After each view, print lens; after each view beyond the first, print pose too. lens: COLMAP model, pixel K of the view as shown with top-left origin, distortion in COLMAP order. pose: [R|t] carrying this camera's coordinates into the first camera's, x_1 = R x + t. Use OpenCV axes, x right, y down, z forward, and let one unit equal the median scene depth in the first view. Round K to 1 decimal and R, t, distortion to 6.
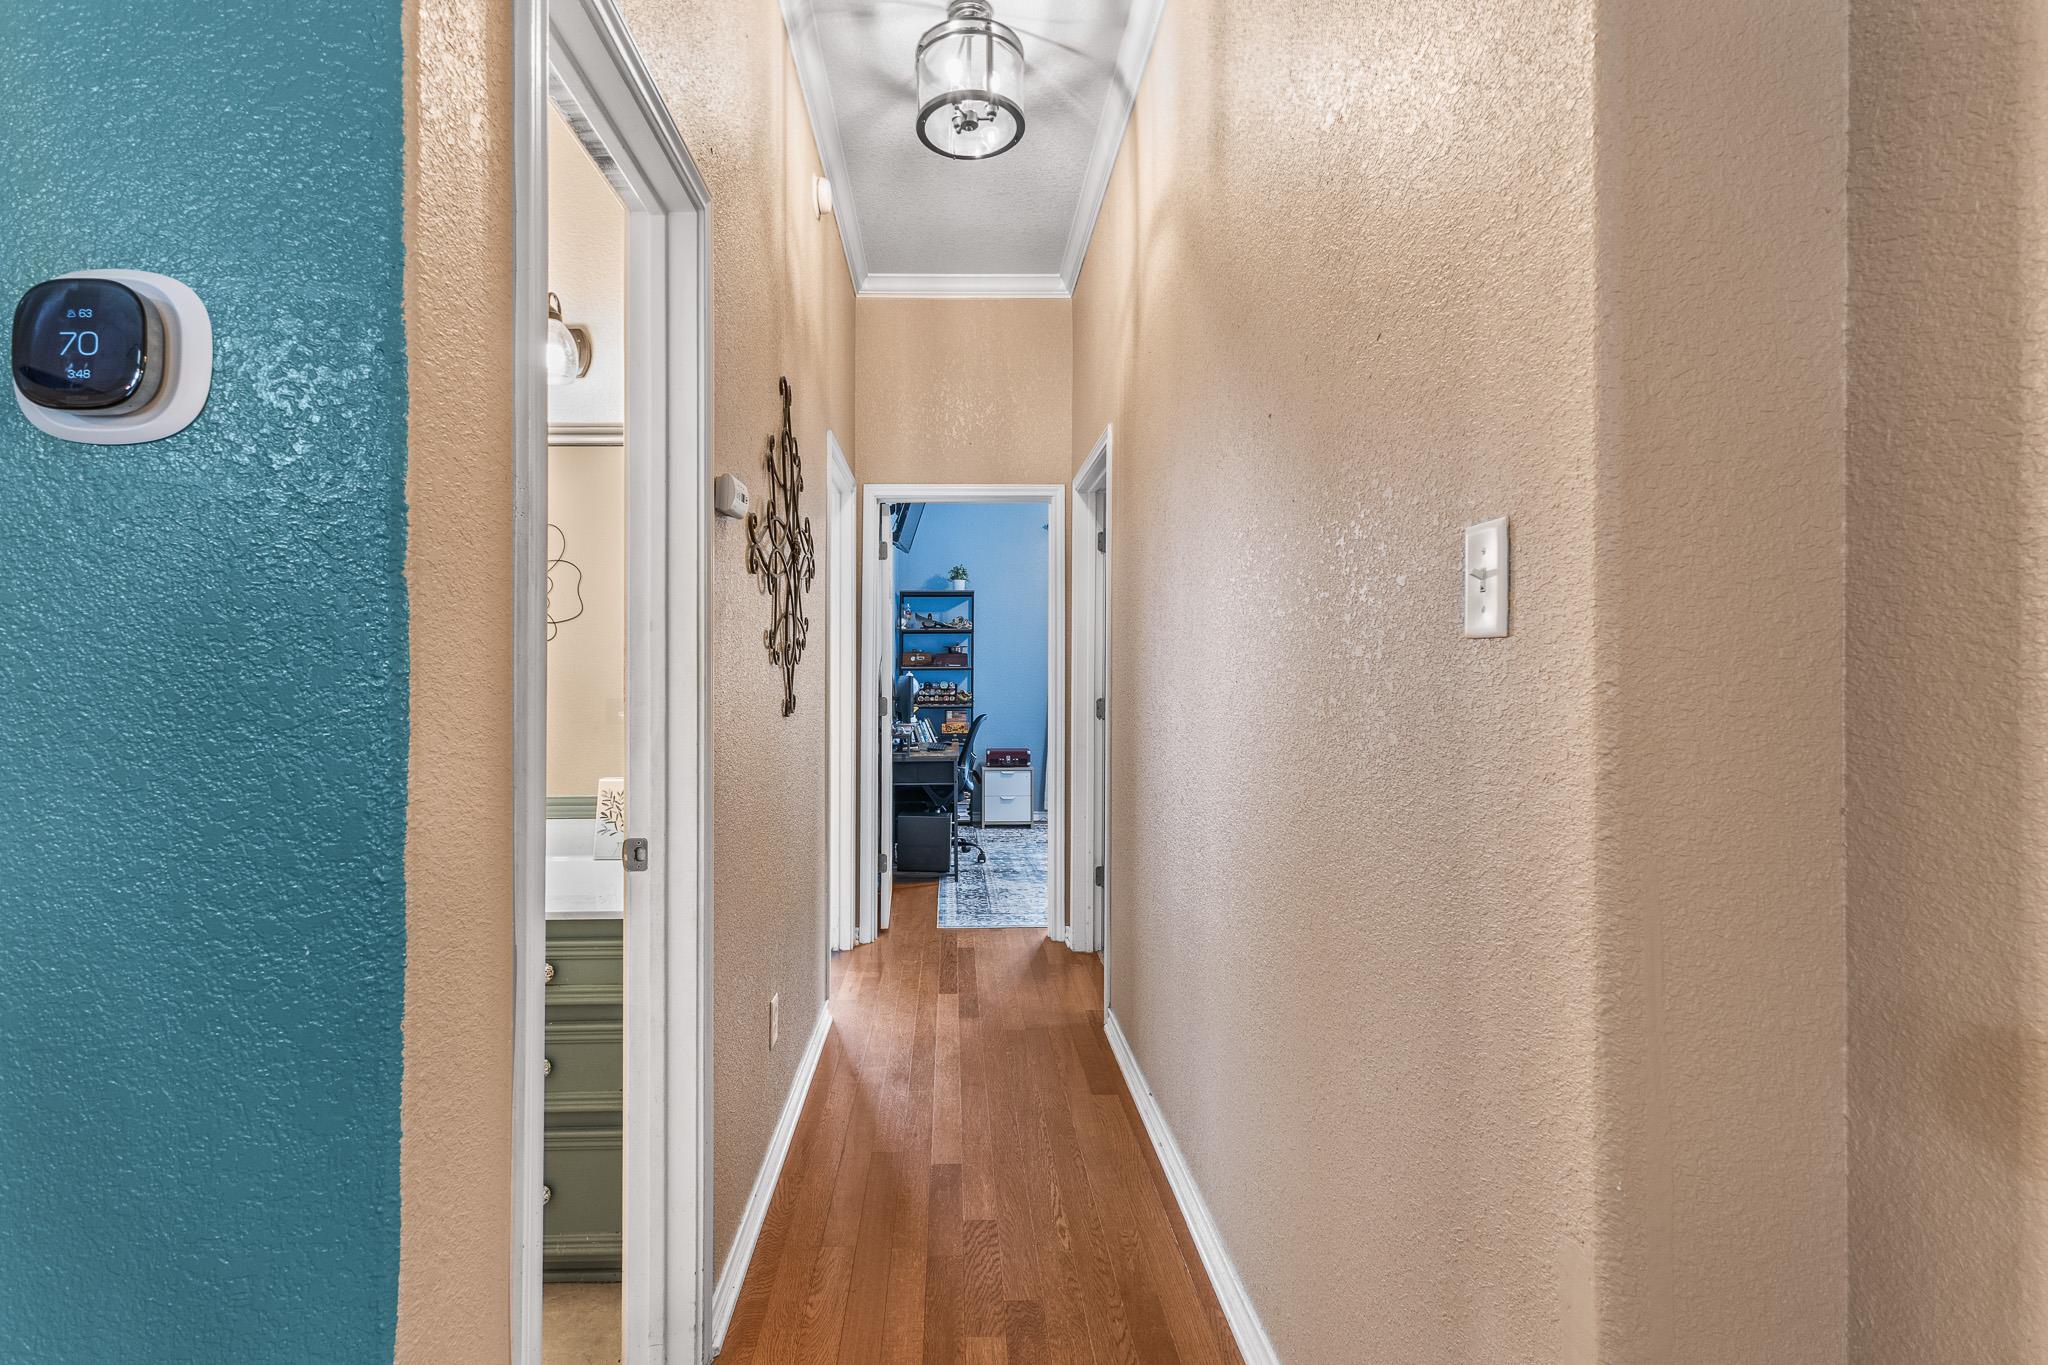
lens RADIAL K [[888.4, 0, 1024.0], [0, 888.4, 682.5], [0, 0, 1]] dist [0.007768, 0.000233]
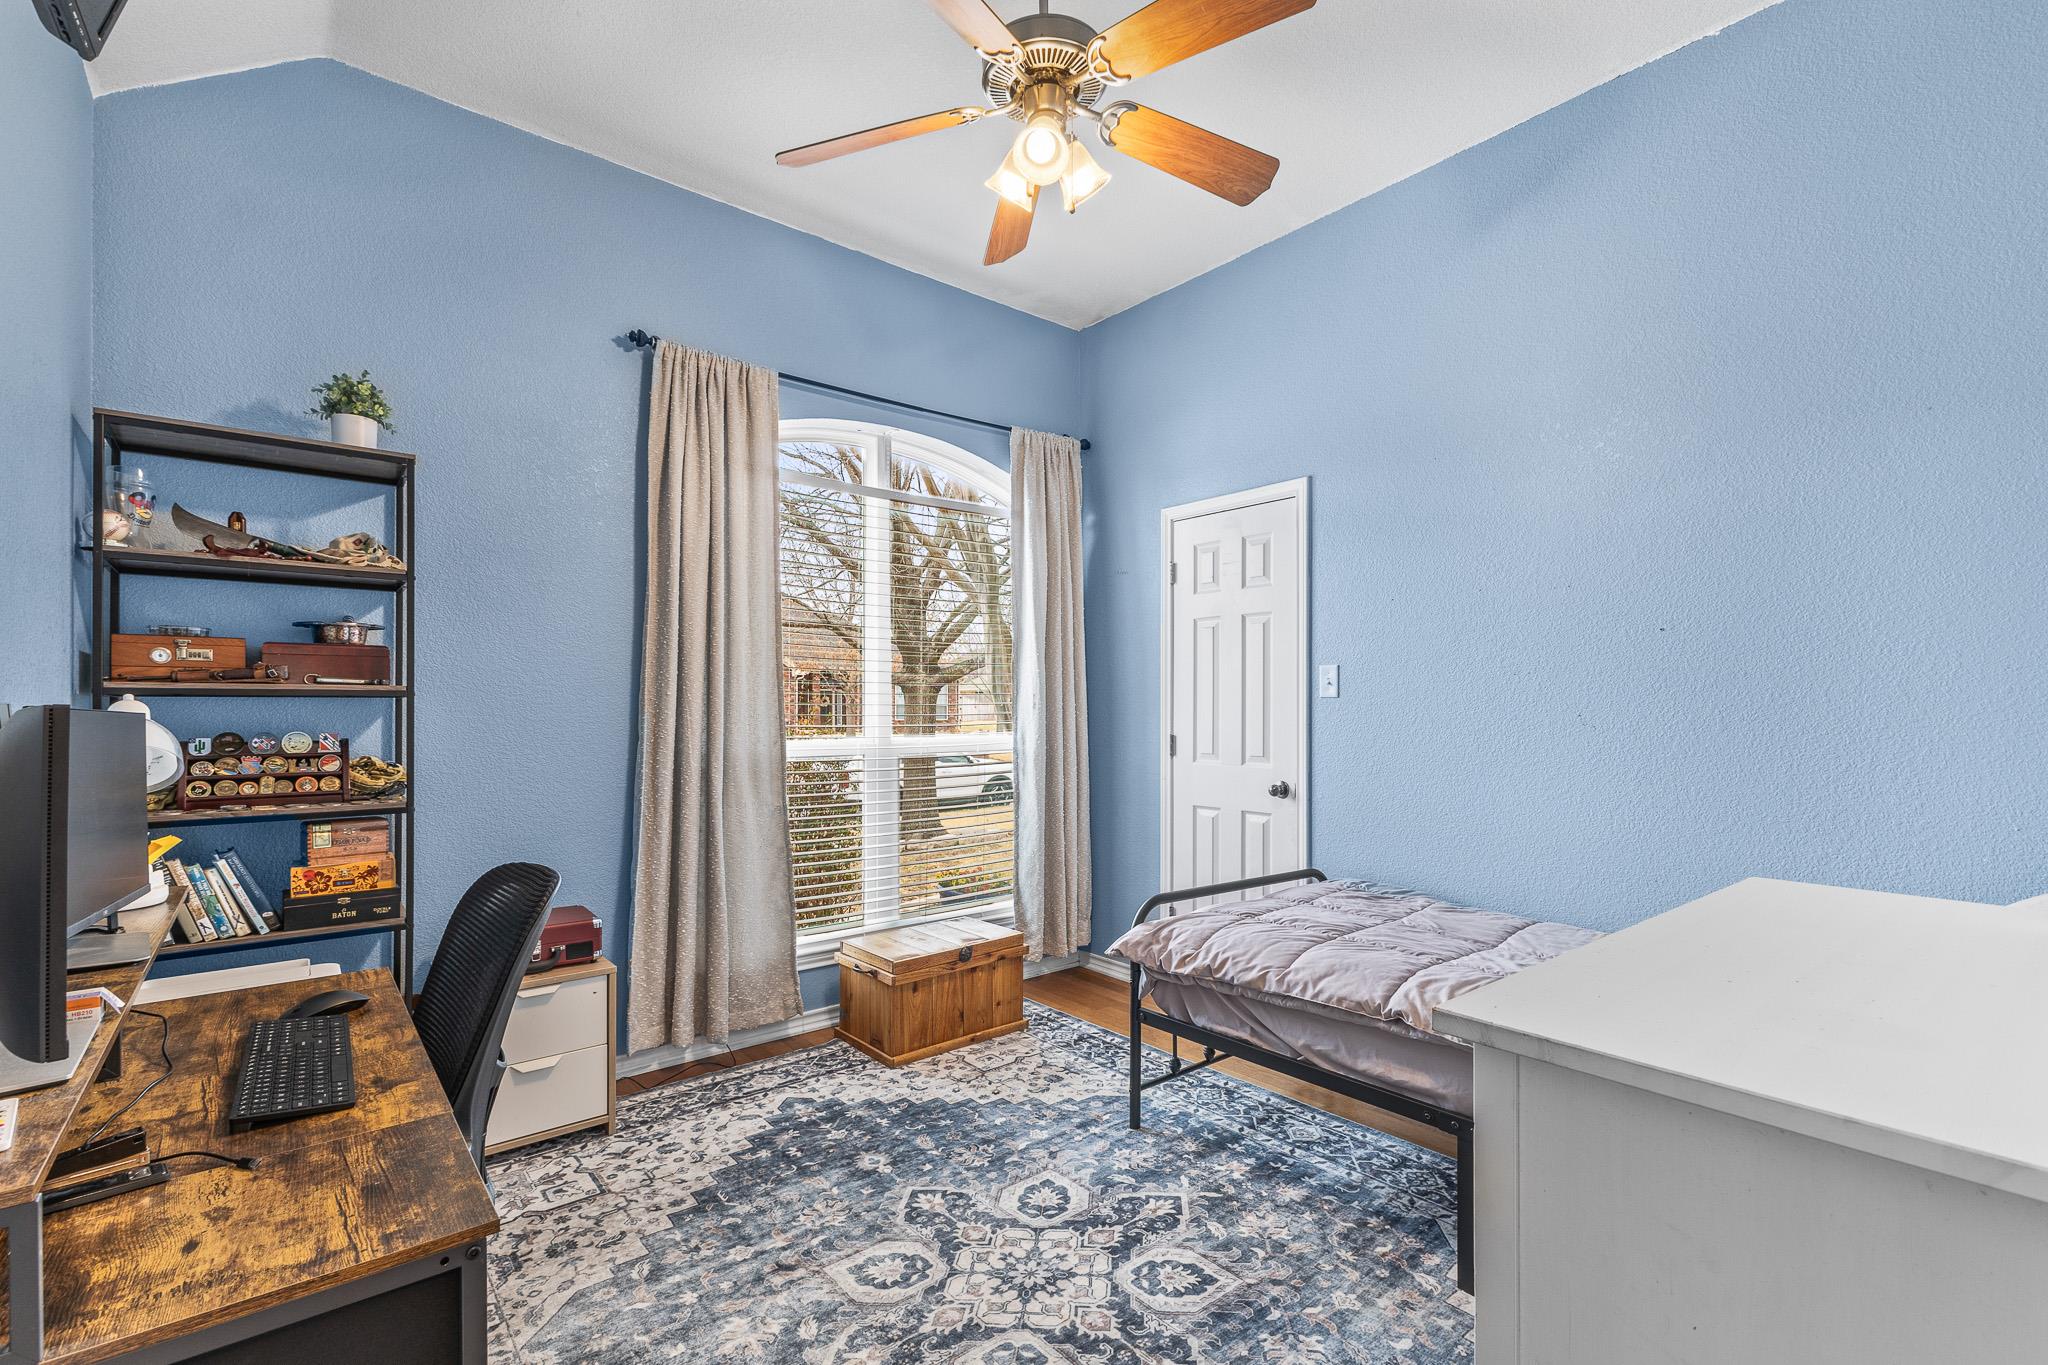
lens RADIAL K [[905.4, 0, 1021.5], [0, 905.4, 711.1], [0, 0, 1]] dist [0.003459, 0.000137]
pose [[0.817510, -0.002451, 0.575909, -0.065668], [0.009130, 0.999920, -0.008705, -0.003121], [-0.575842, 0.012374, 0.817467, 0.591148]]
